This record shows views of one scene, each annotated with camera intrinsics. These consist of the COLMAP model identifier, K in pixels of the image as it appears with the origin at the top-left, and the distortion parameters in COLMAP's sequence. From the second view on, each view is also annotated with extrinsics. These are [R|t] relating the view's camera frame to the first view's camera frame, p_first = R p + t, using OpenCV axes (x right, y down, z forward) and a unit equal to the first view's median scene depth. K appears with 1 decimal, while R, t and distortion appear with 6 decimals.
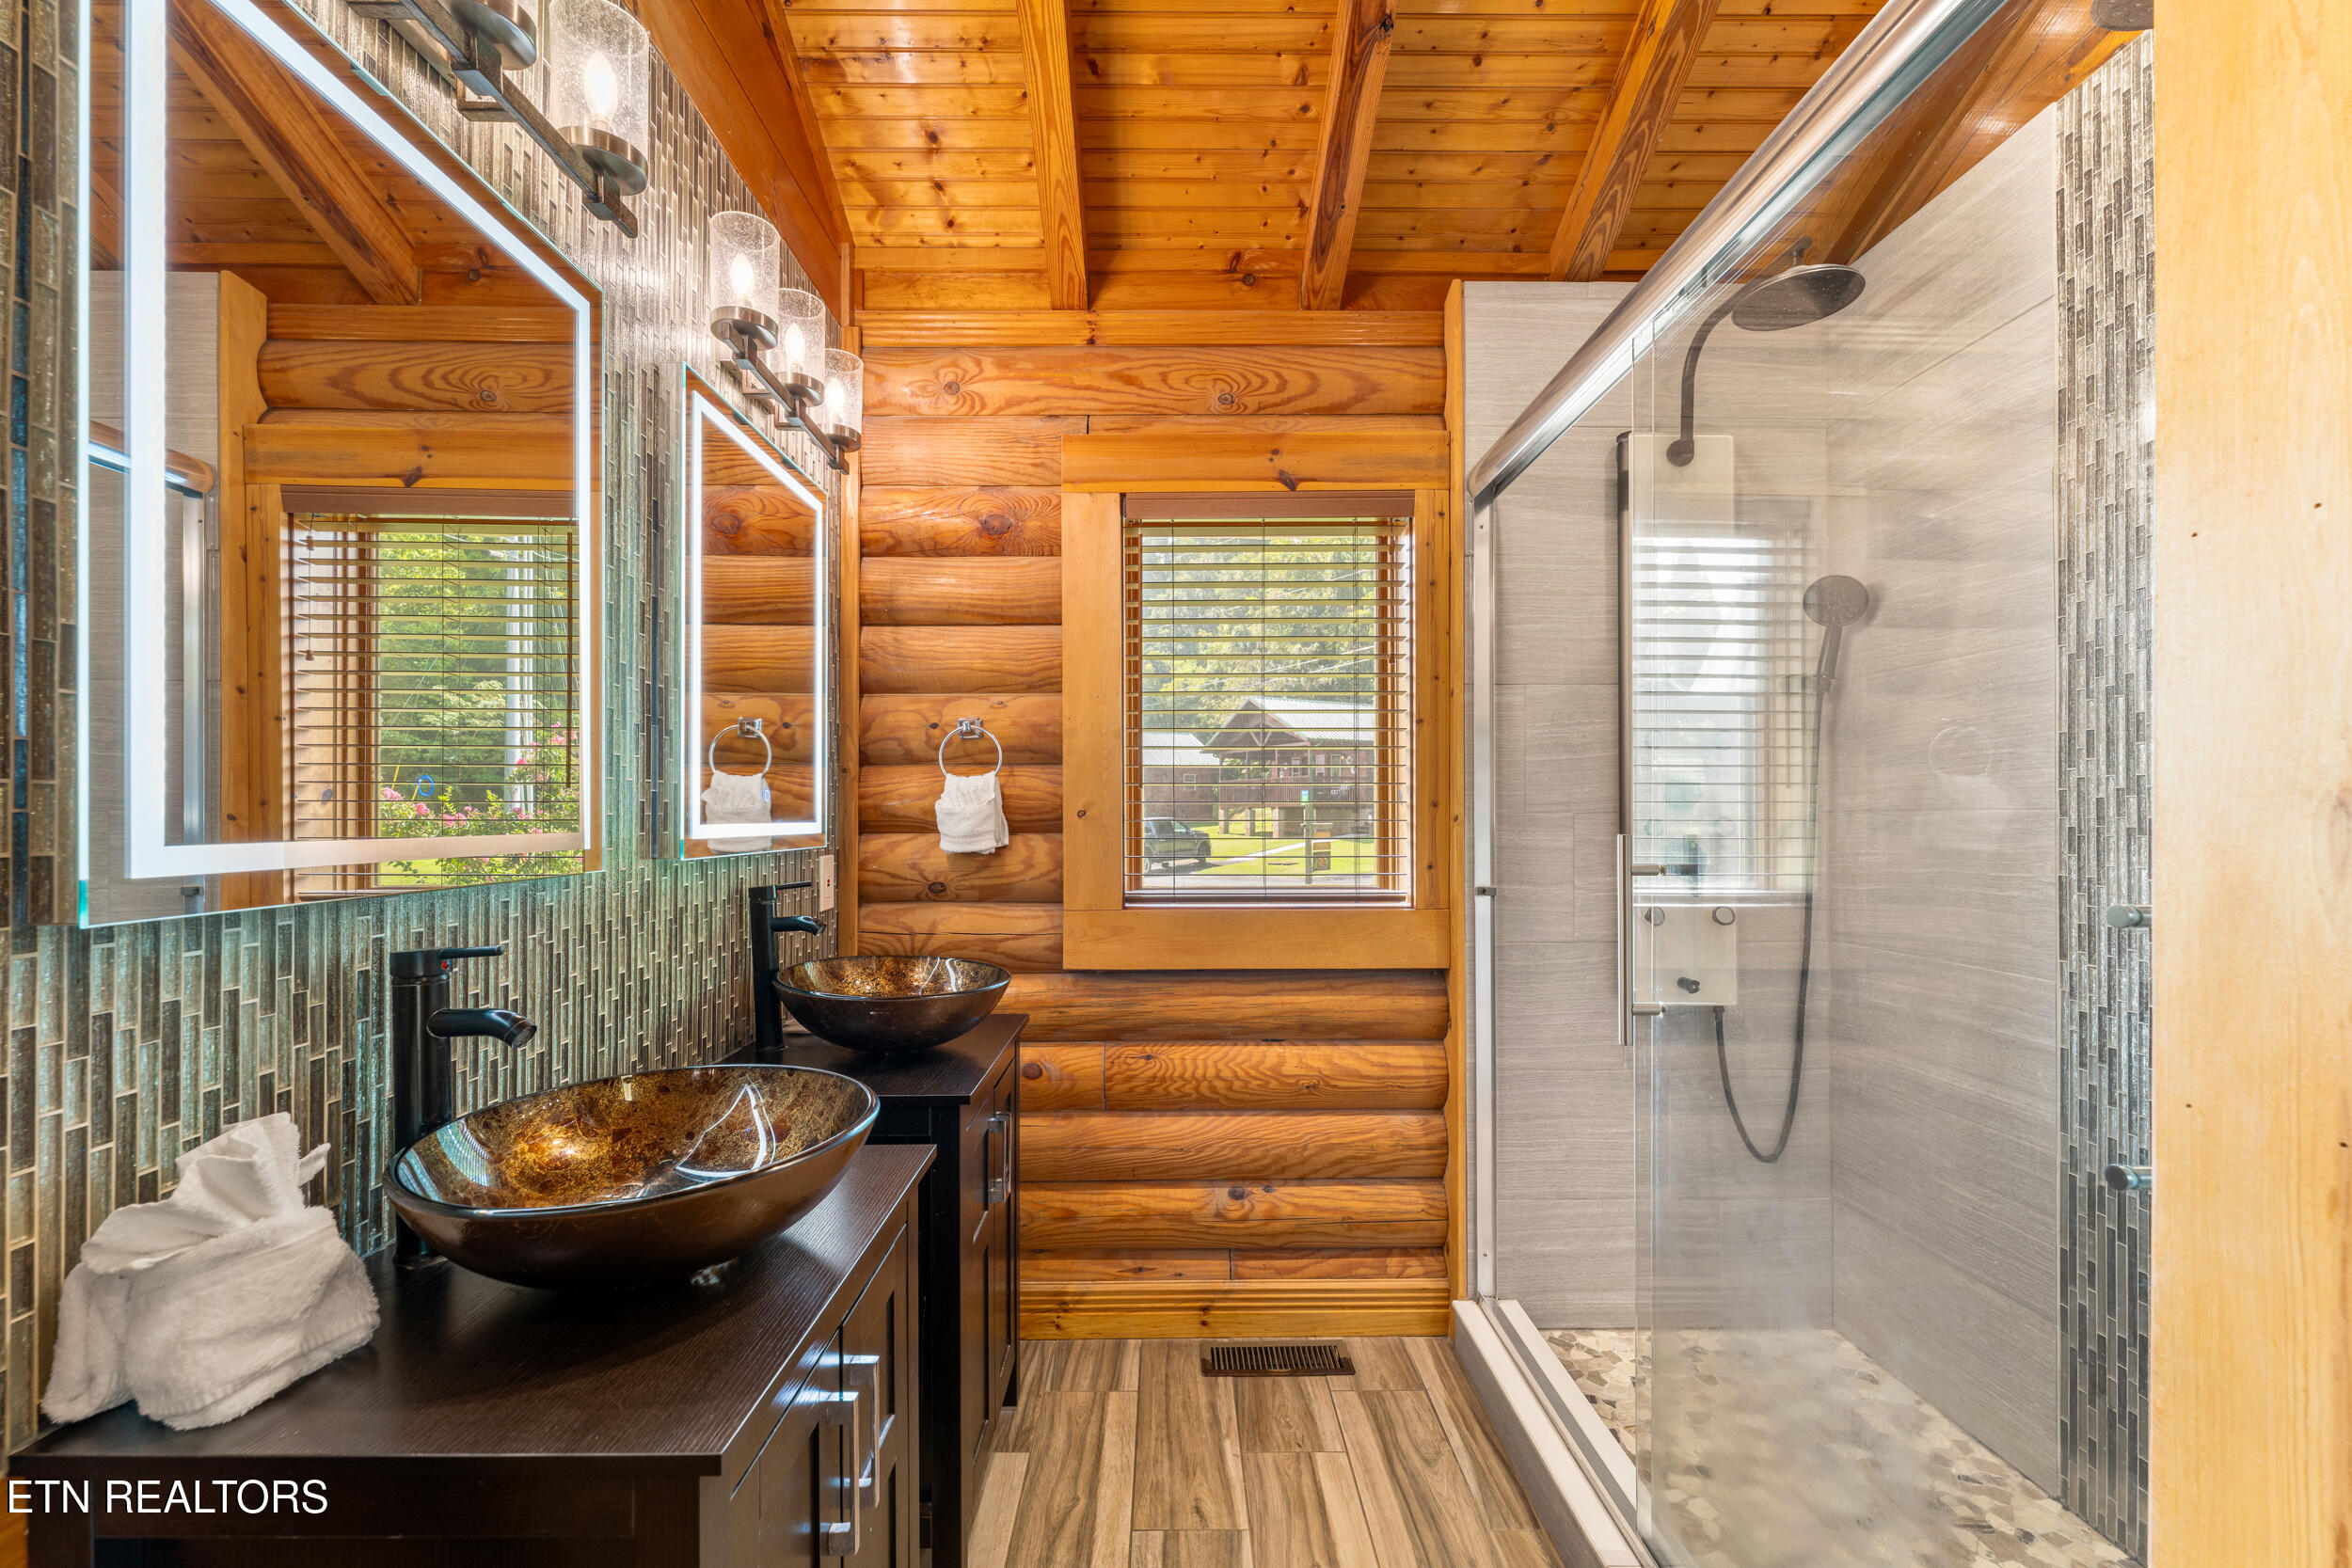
lens RADIAL K [[962.0, 0, 1170.9], [0, 962.0, 811.9], [0, 0, 1]] dist [-0.002156, -0.000327]
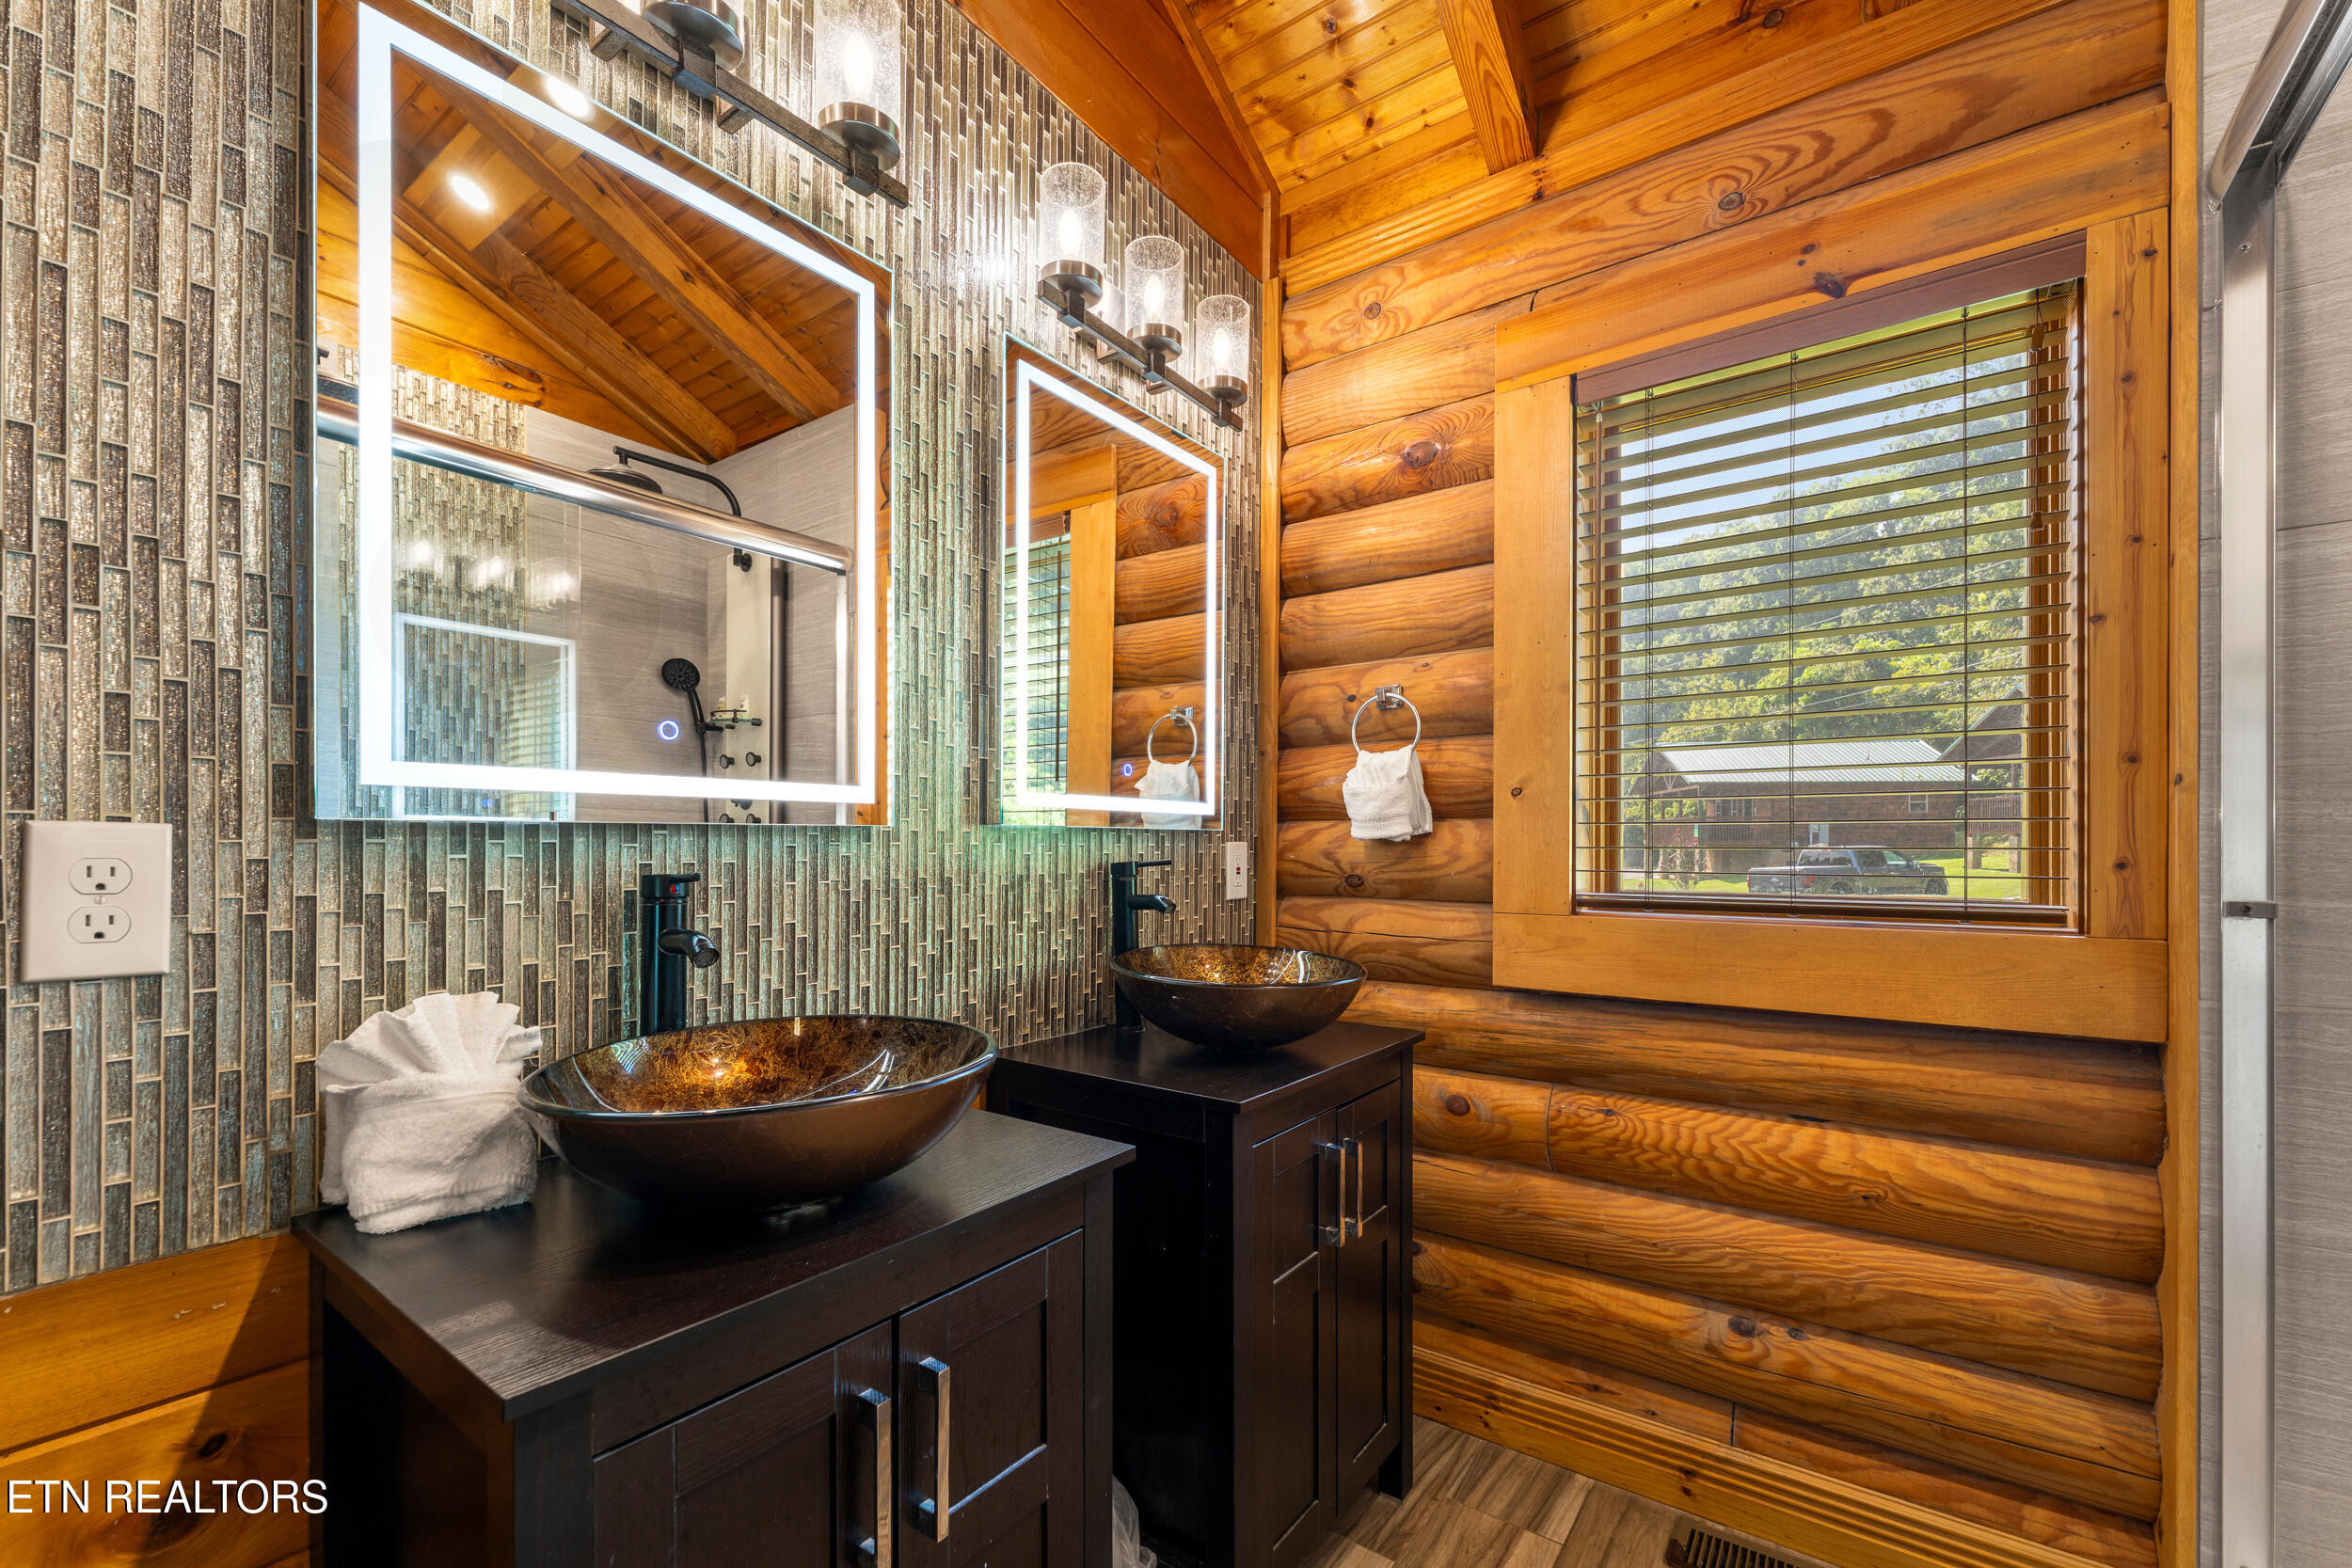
lens RADIAL K [[974.3, 0, 1173.8], [0, 974.3, 844.8], [0, 0, 1]] dist [-0.001000, -0.000288]
pose [[0.802512, 0.003232, -0.596627, 0.159445], [-0.001221, 0.999992, 0.003775, 0.042463], [0.596635, -0.002302, 0.802510, 0.182053]]
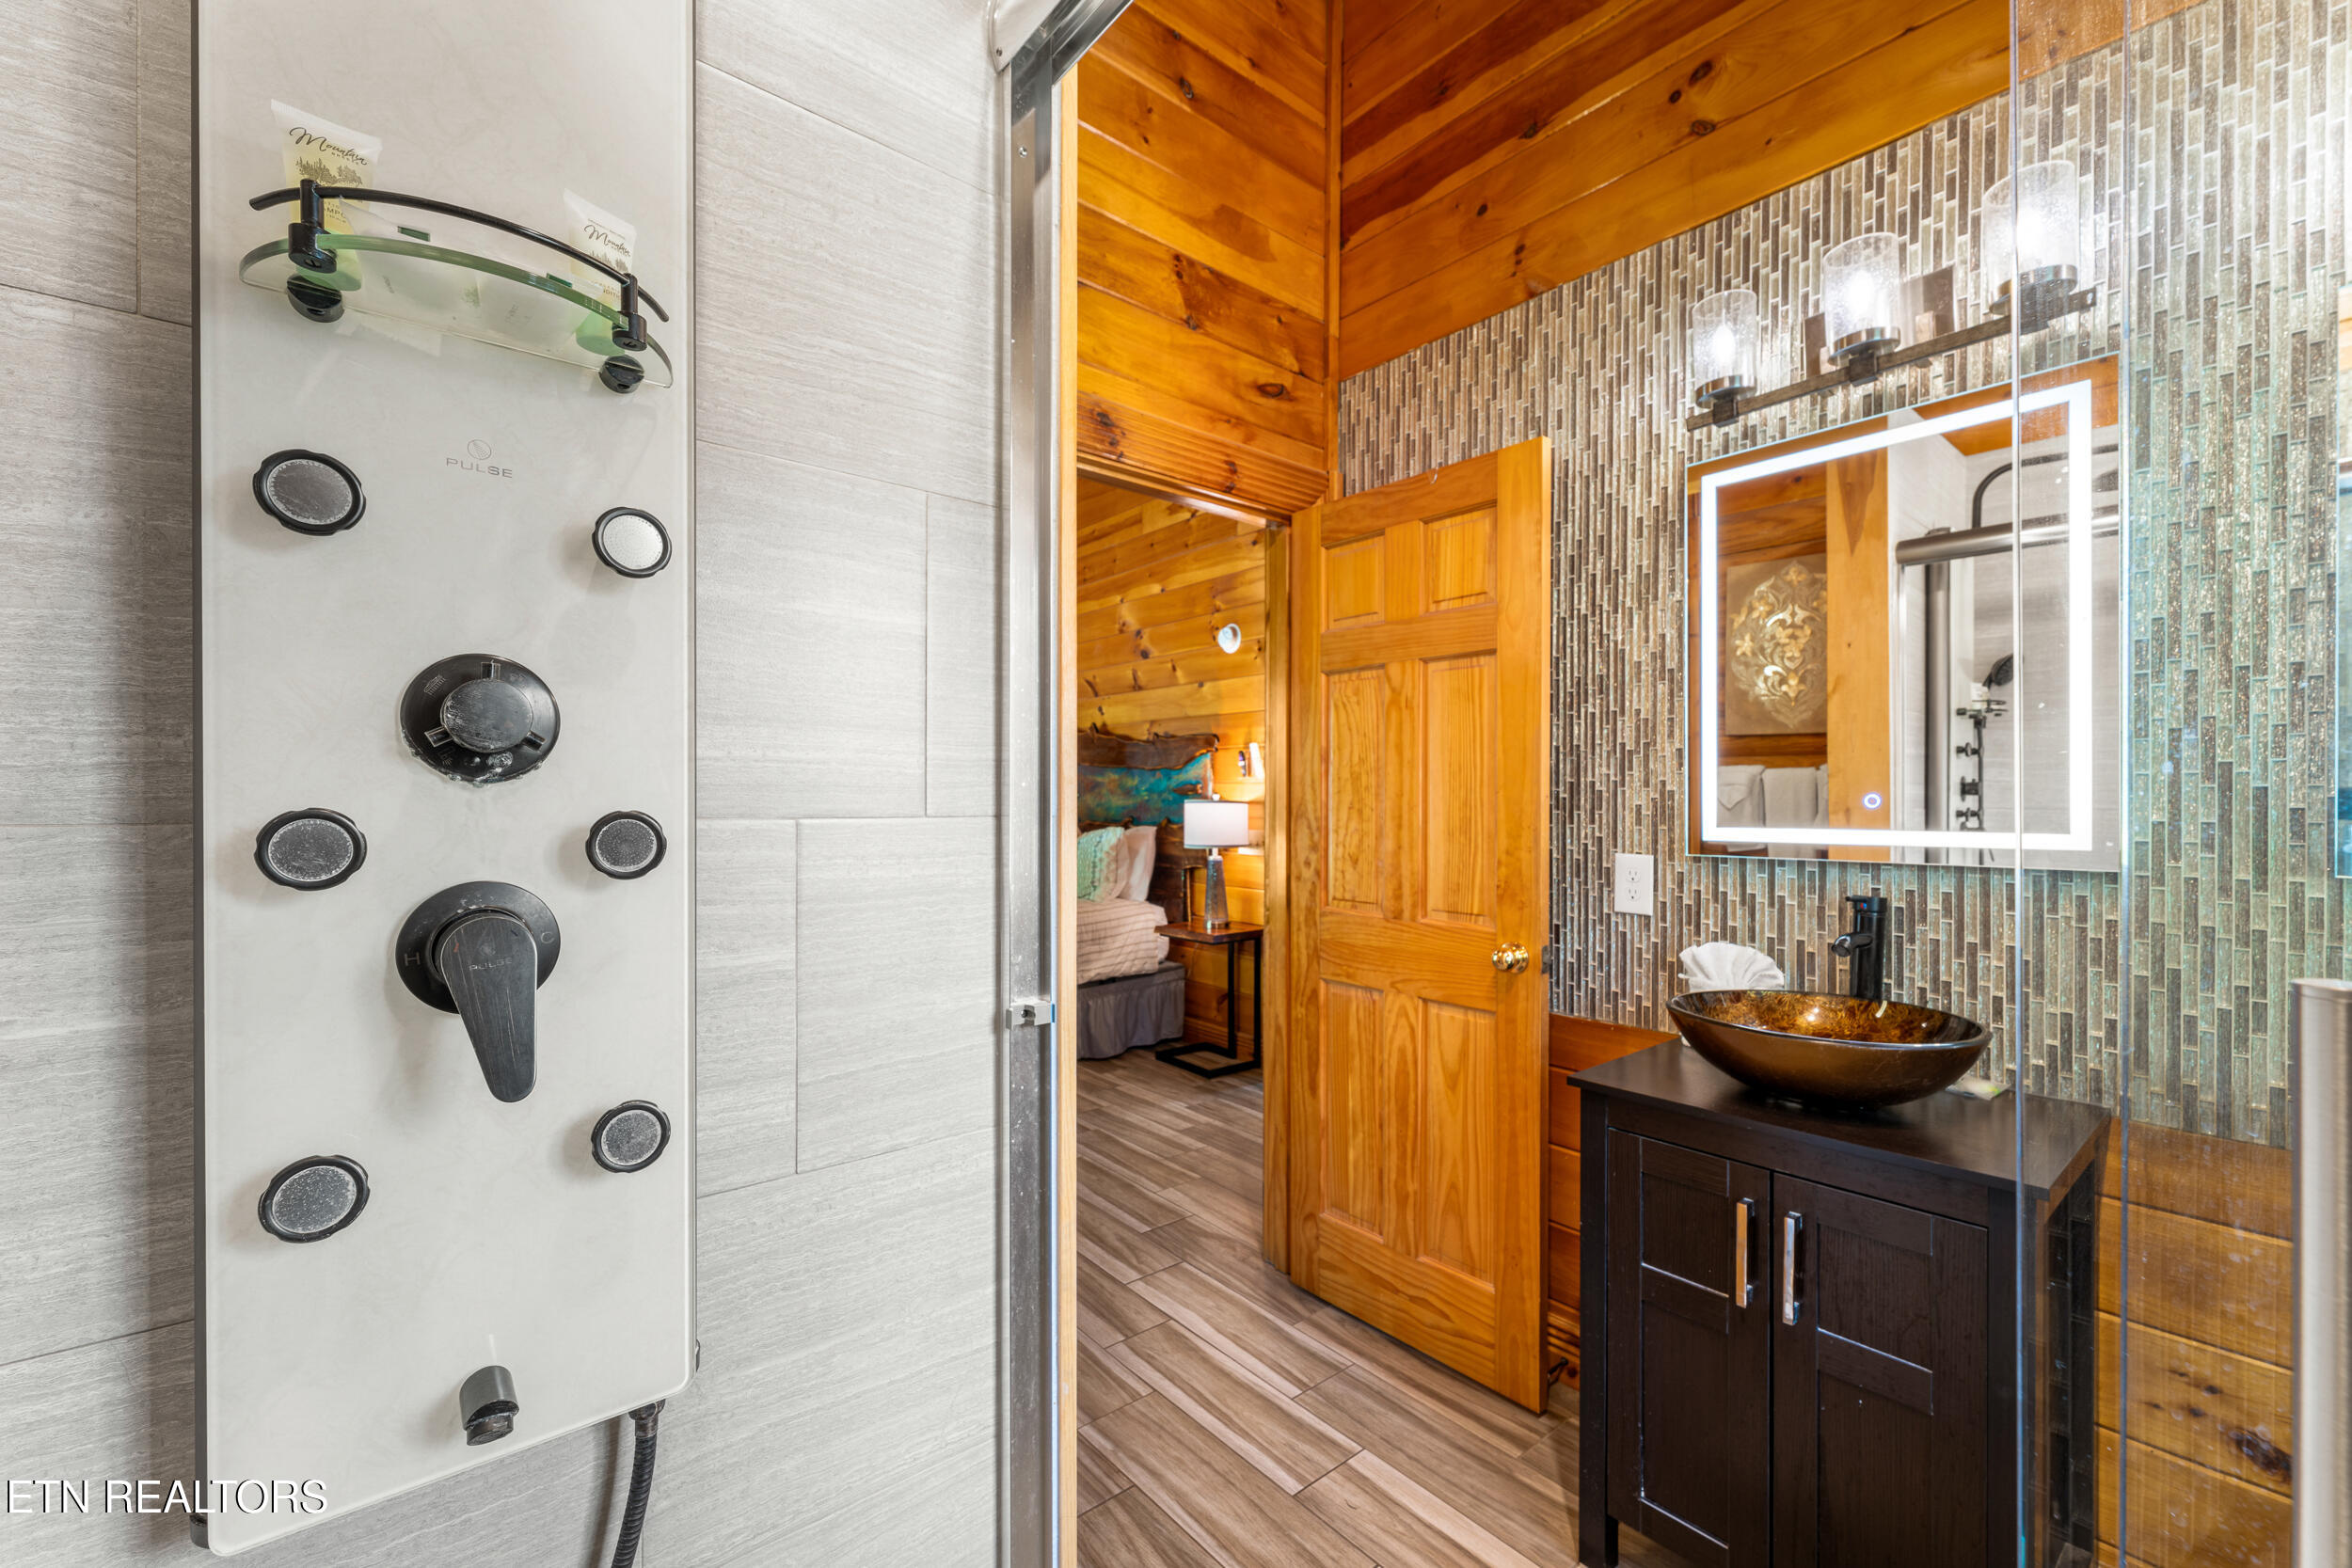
lens RADIAL K [[961.8, 0, 1176.0], [0, 961.8, 784.0], [0, 0, 1]] dist [-0.001143, -0.000061]
pose [[-0.776677, -0.008005, -0.629848, 0.530732], [0.002543, 0.999871, -0.015844, -0.014398], [0.629893, -0.013907, -0.776557, 0.647978]]
